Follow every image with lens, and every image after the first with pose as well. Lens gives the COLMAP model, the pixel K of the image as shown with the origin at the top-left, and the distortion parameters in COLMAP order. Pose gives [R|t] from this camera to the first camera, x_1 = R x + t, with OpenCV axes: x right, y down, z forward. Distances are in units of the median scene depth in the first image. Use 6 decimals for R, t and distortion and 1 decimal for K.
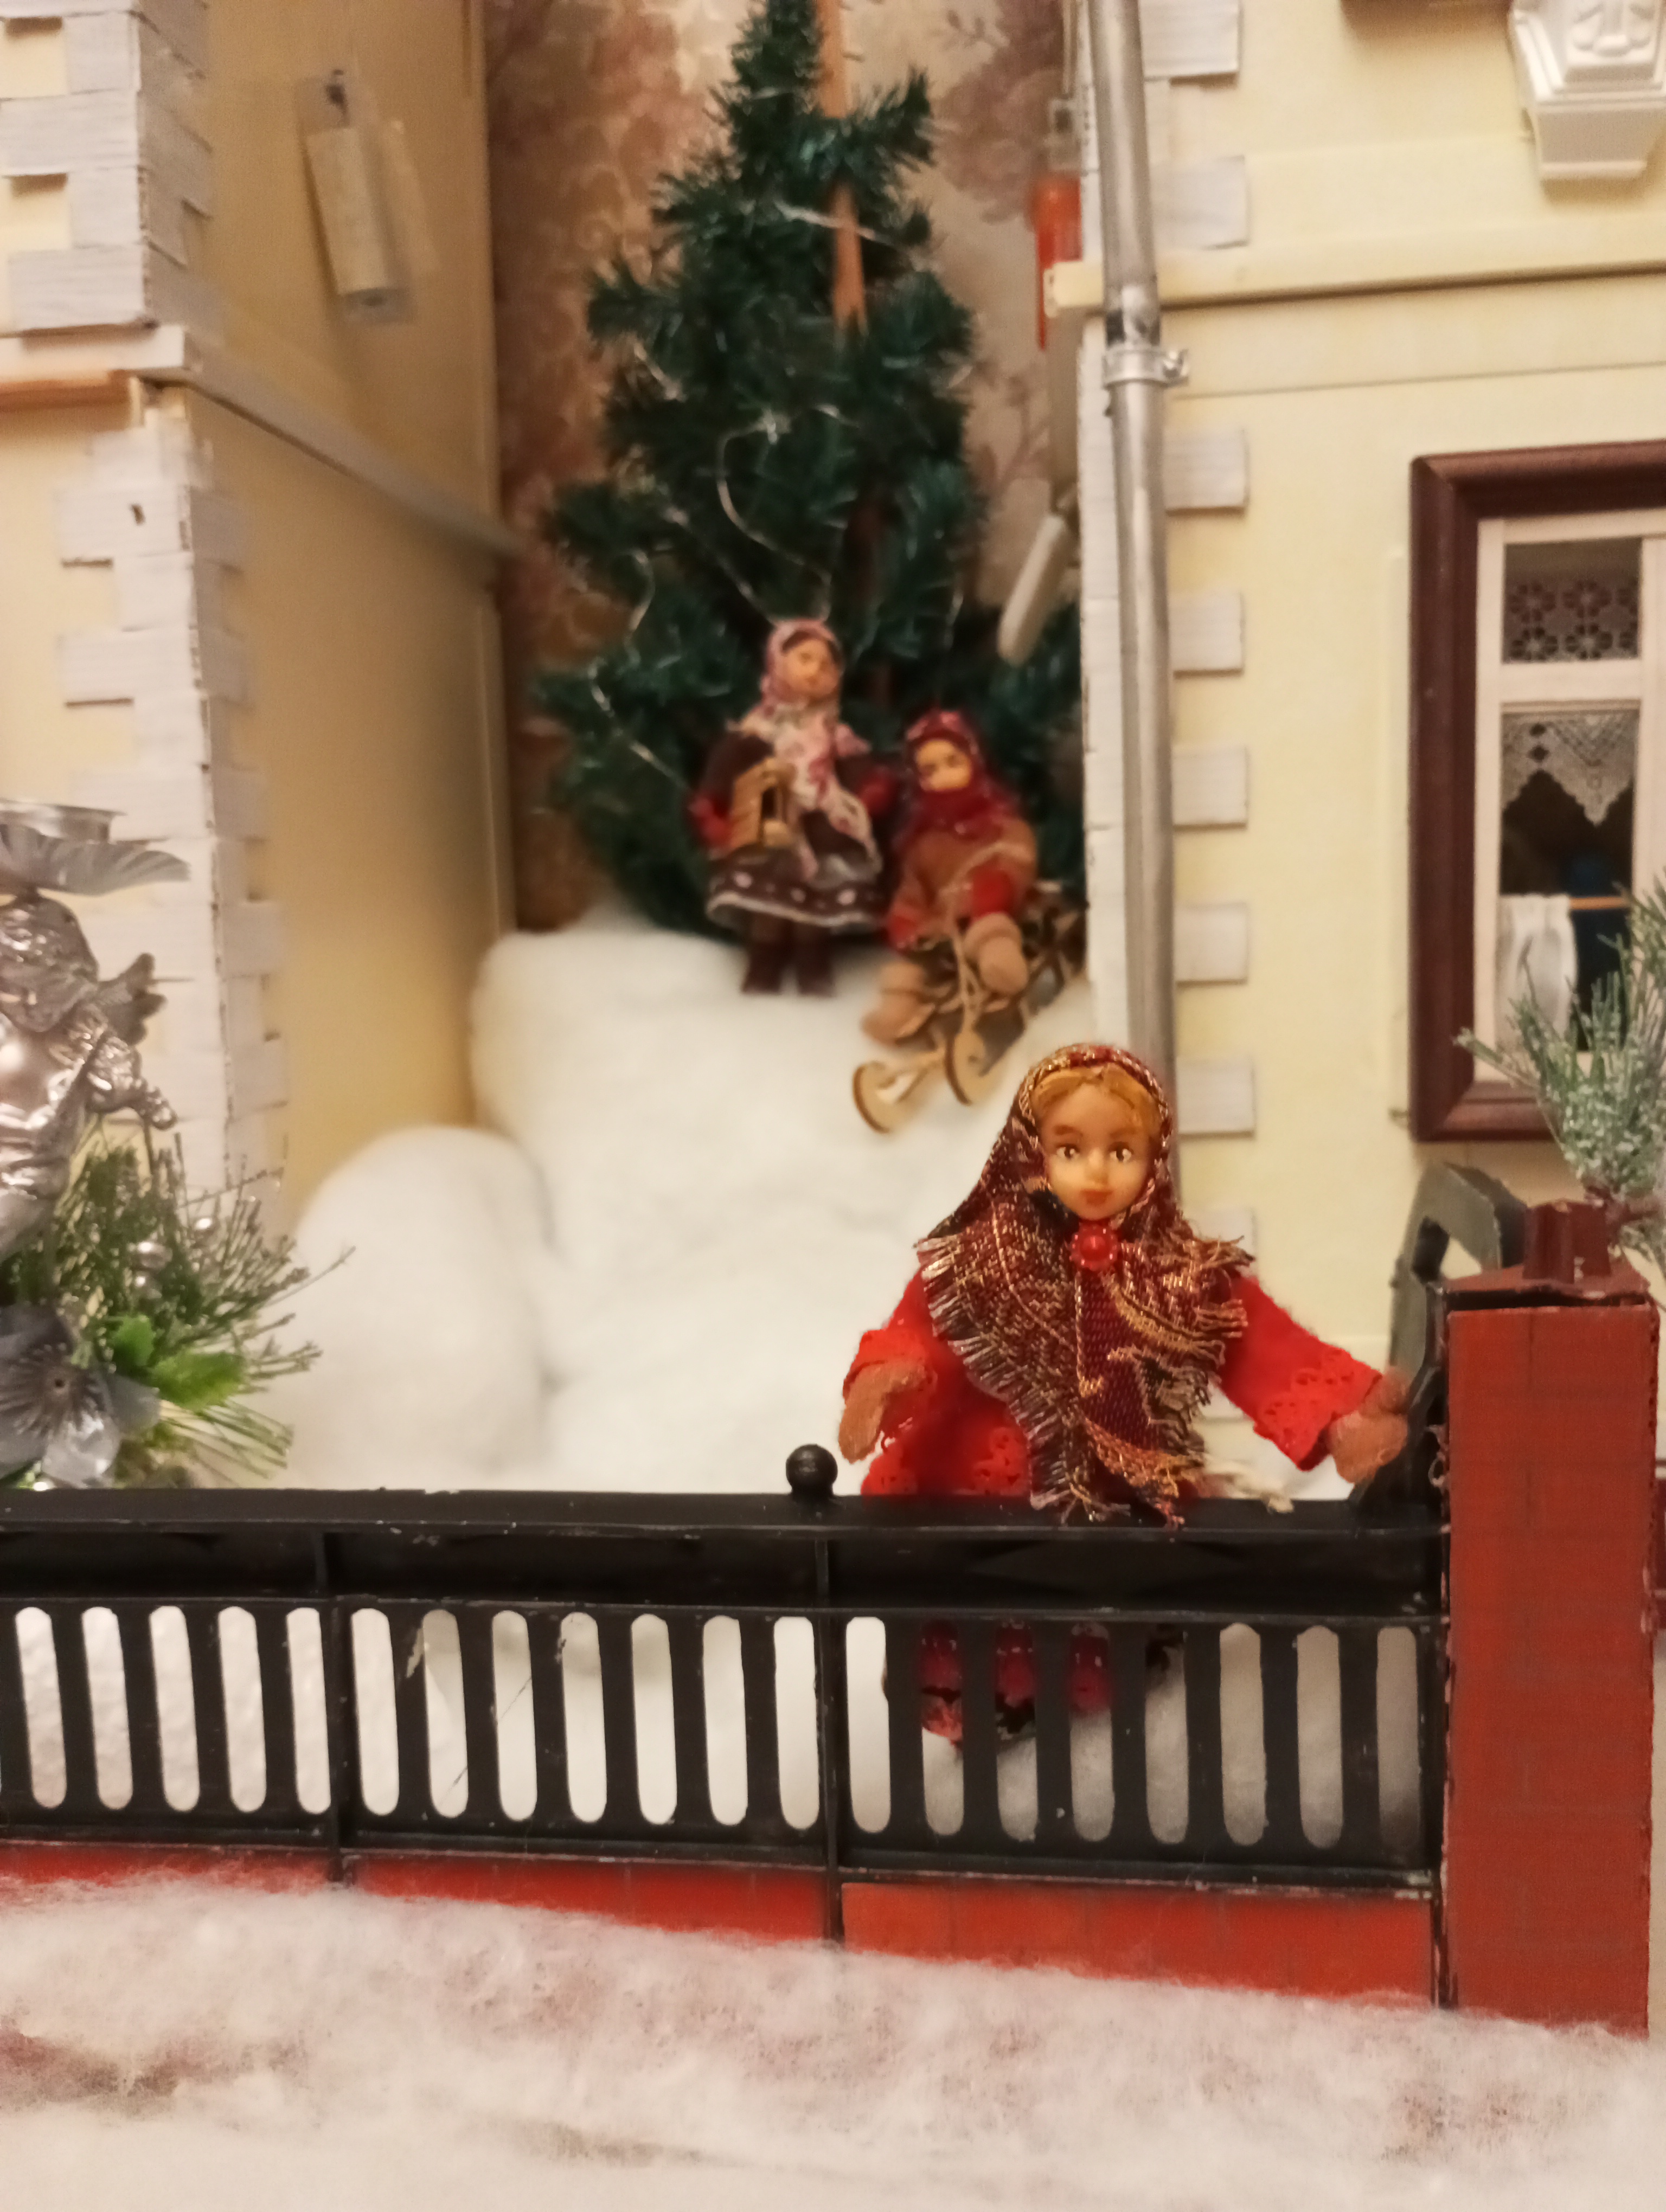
lens RADIAL K [[1813.0, 0, 833.0], [0, 1813.0, 1106.0], [0, 0, 1]] dist [0.047243, -0.076157]
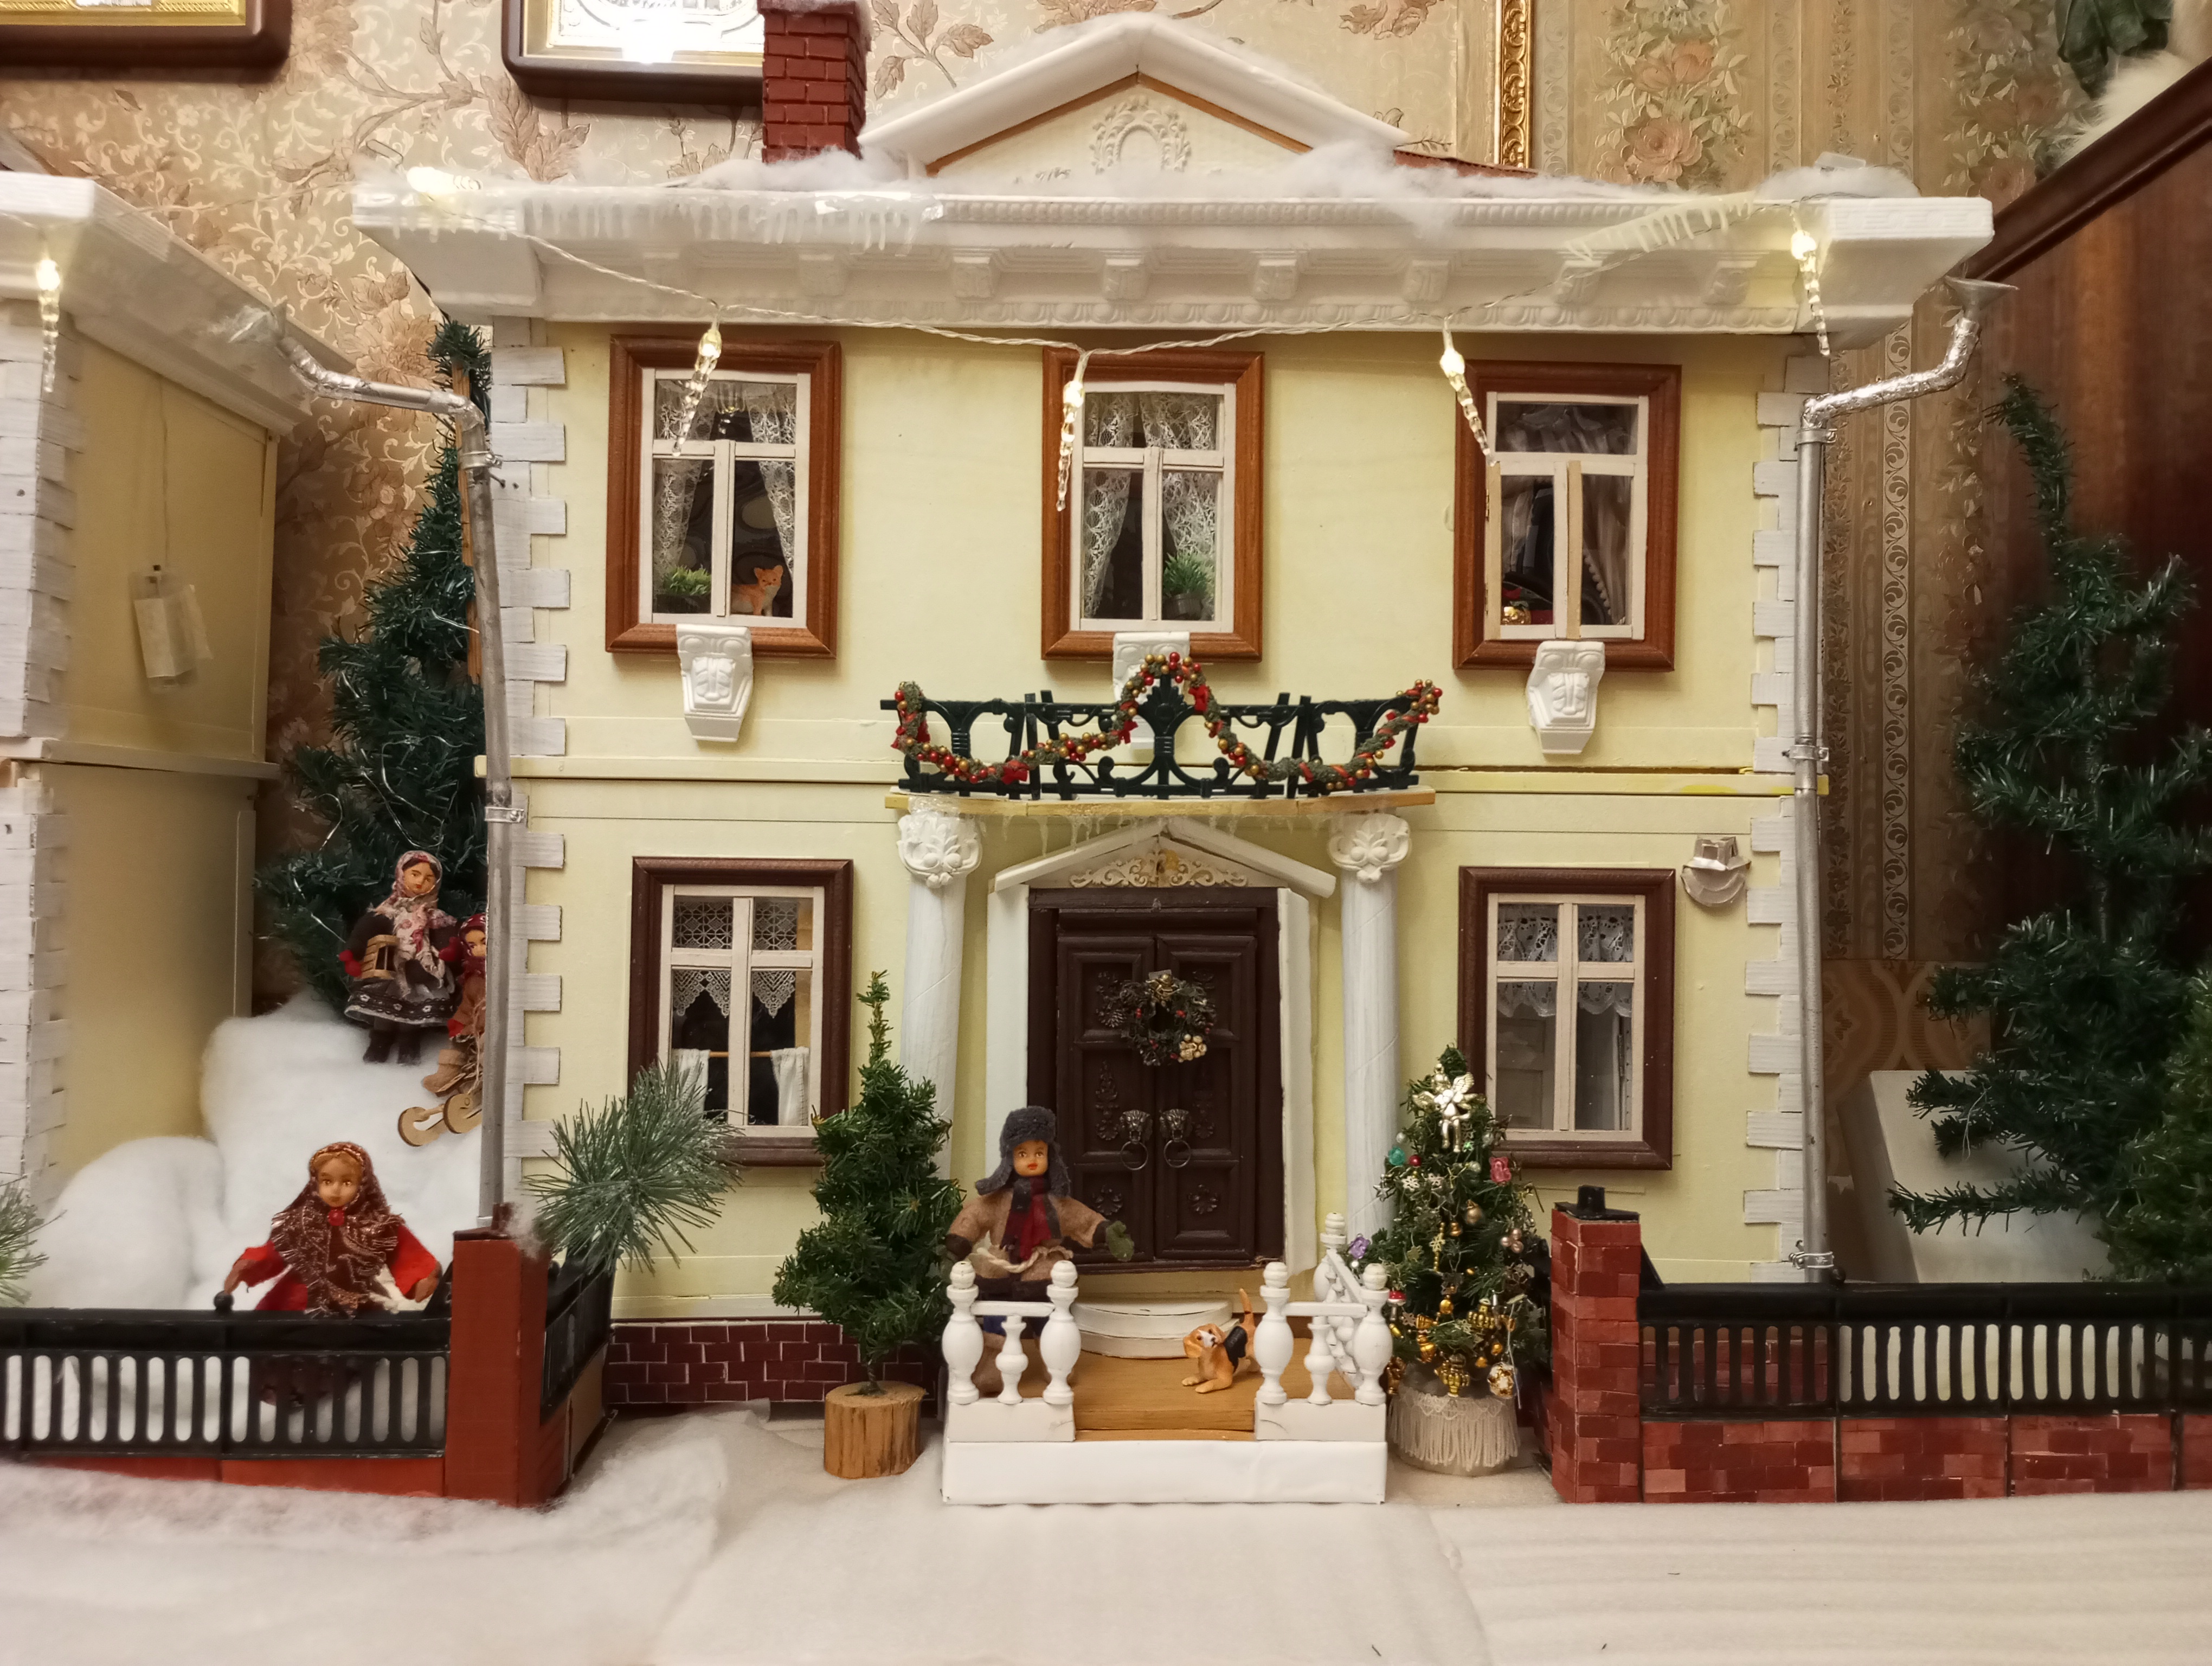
lens RADIAL K [[1789.7, 0, 1101.0], [0, 1789.7, 834.6], [0, 0, 1]] dist [0.063327, -0.074937]
pose [[0.984721, 0.053086, 0.165850, 0.489365], [-0.032982, 0.992019, -0.121700, -0.124209], [-0.170987, 0.114371, 0.978613, -1.196958]]
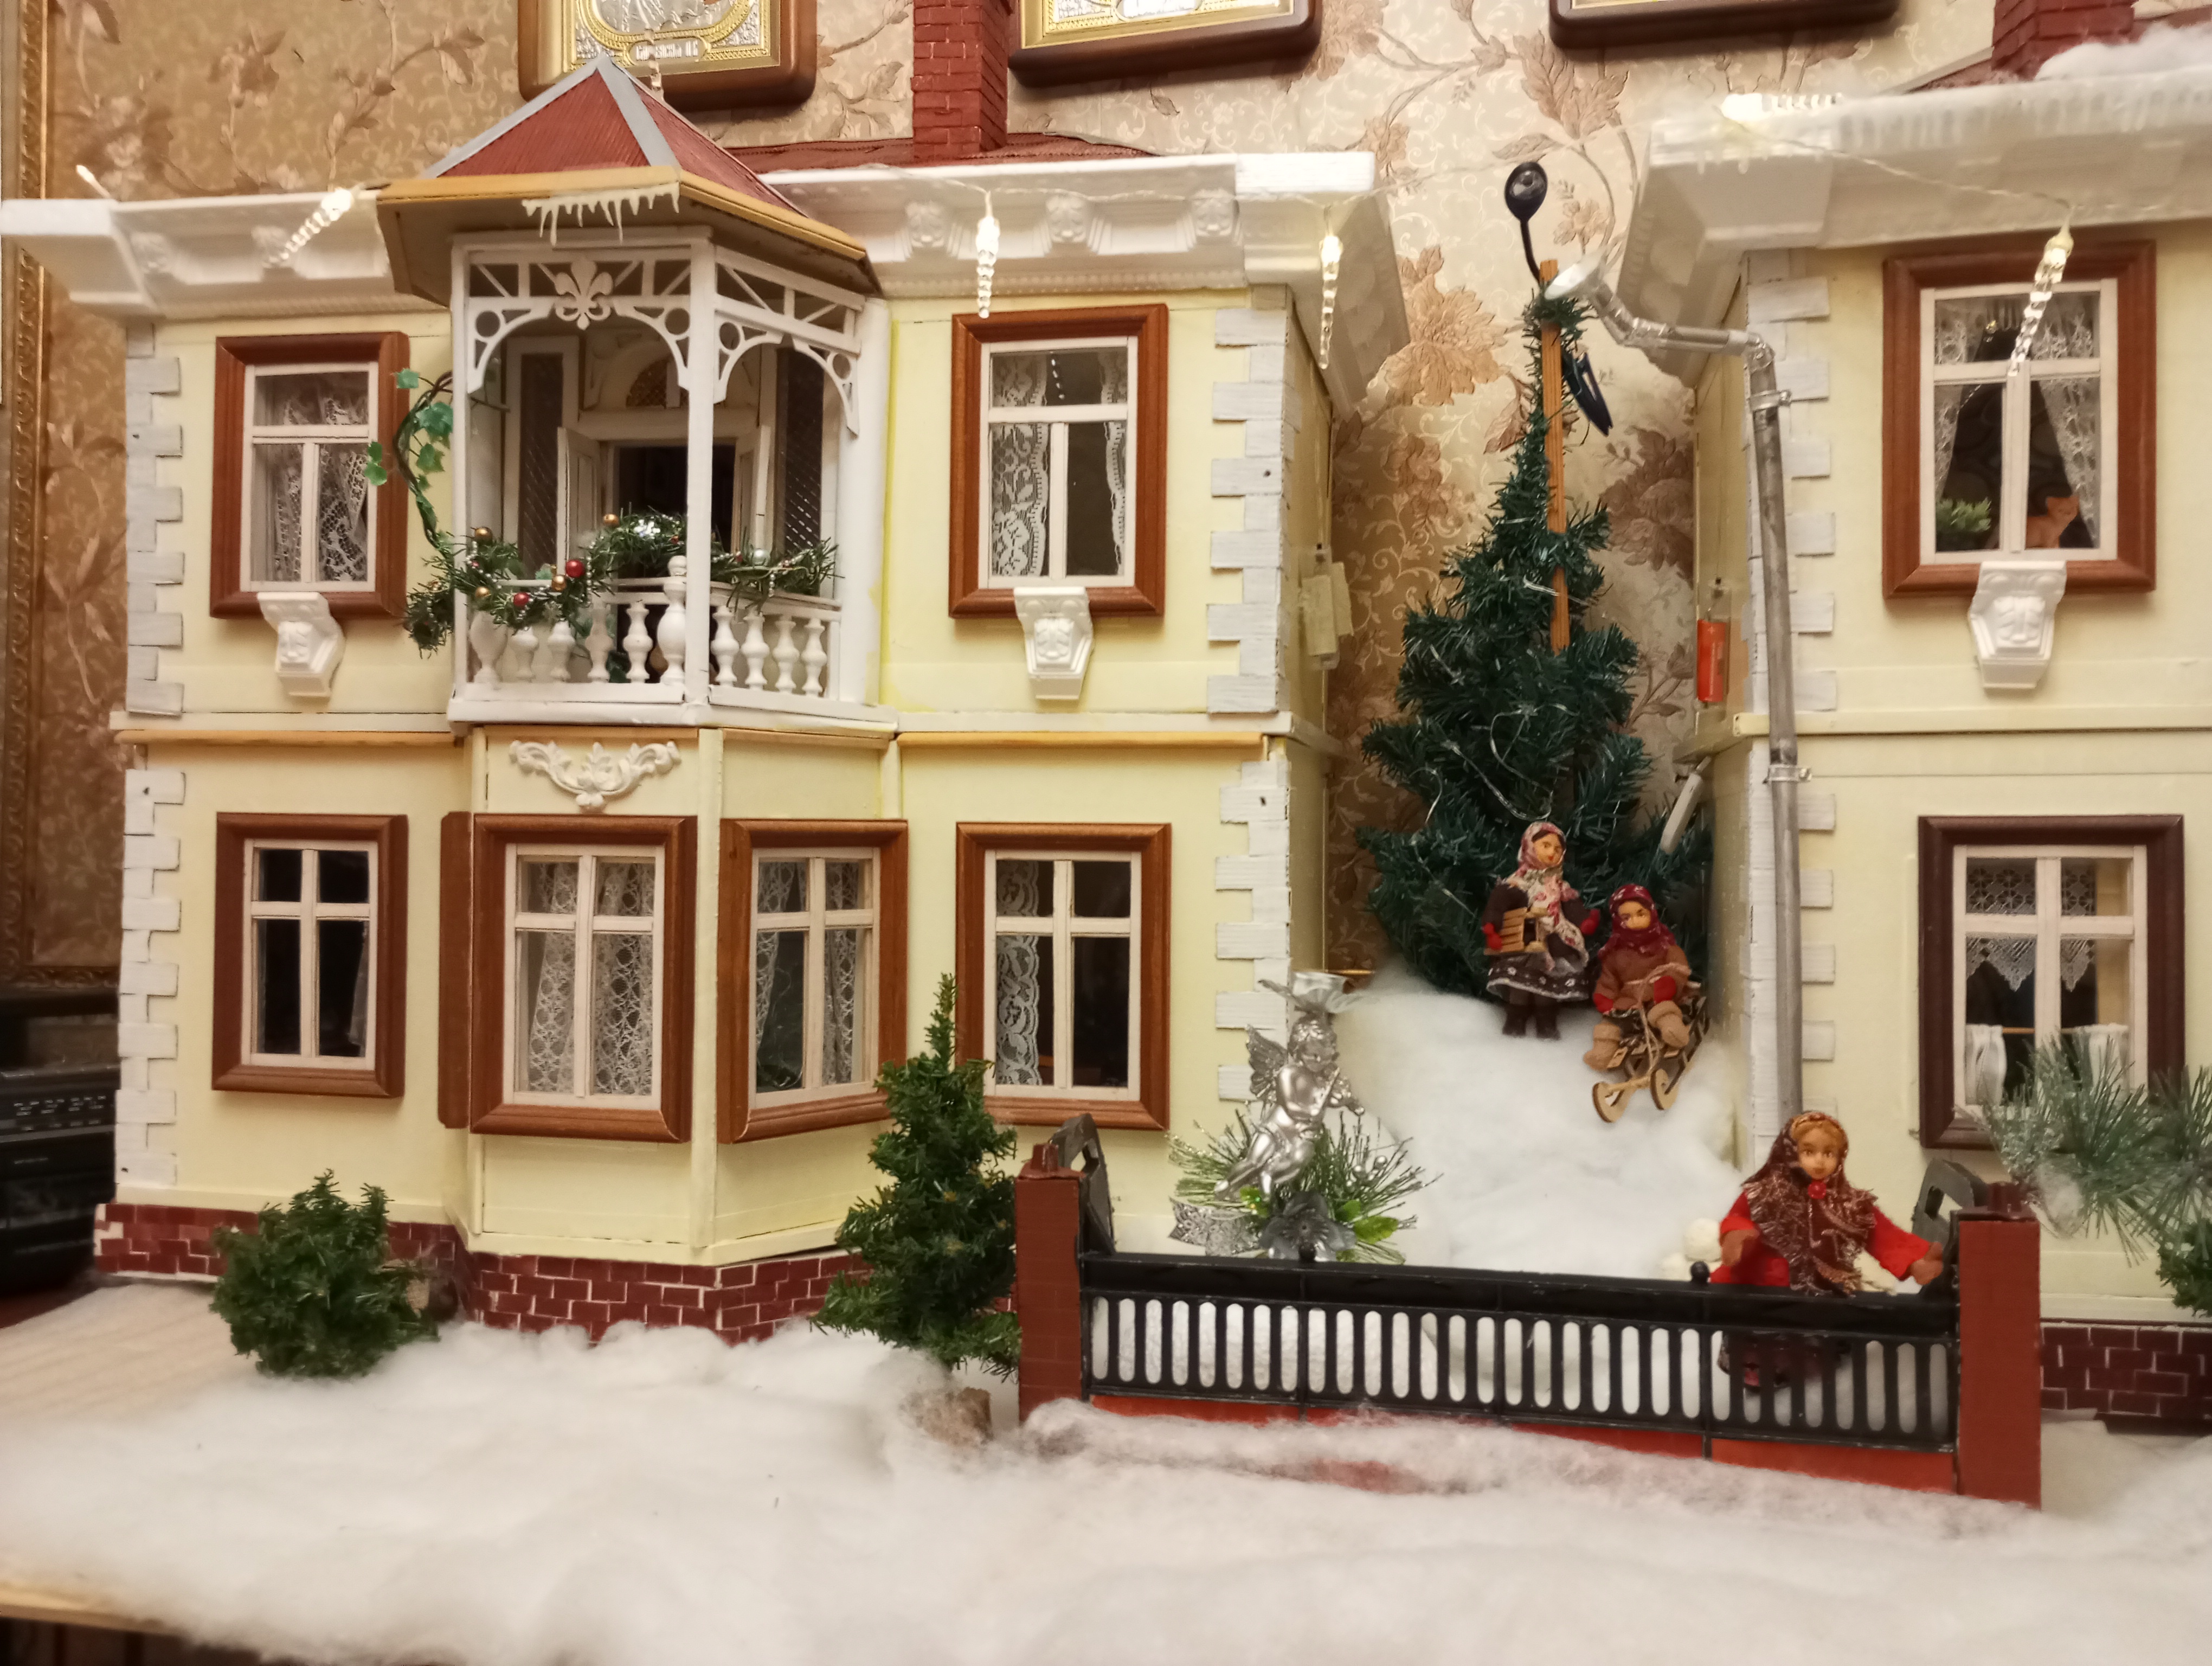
lens RADIAL K [[1789.7, 0, 1101.0], [0, 1789.7, 834.6], [0, 0, 1]] dist [0.063327, -0.074937]
pose [[0.996211, 0.035210, -0.079517, -0.424801], [-0.044127, 0.992577, -0.113328, -0.055196], [0.074936, 0.116408, 0.990371, -1.050573]]
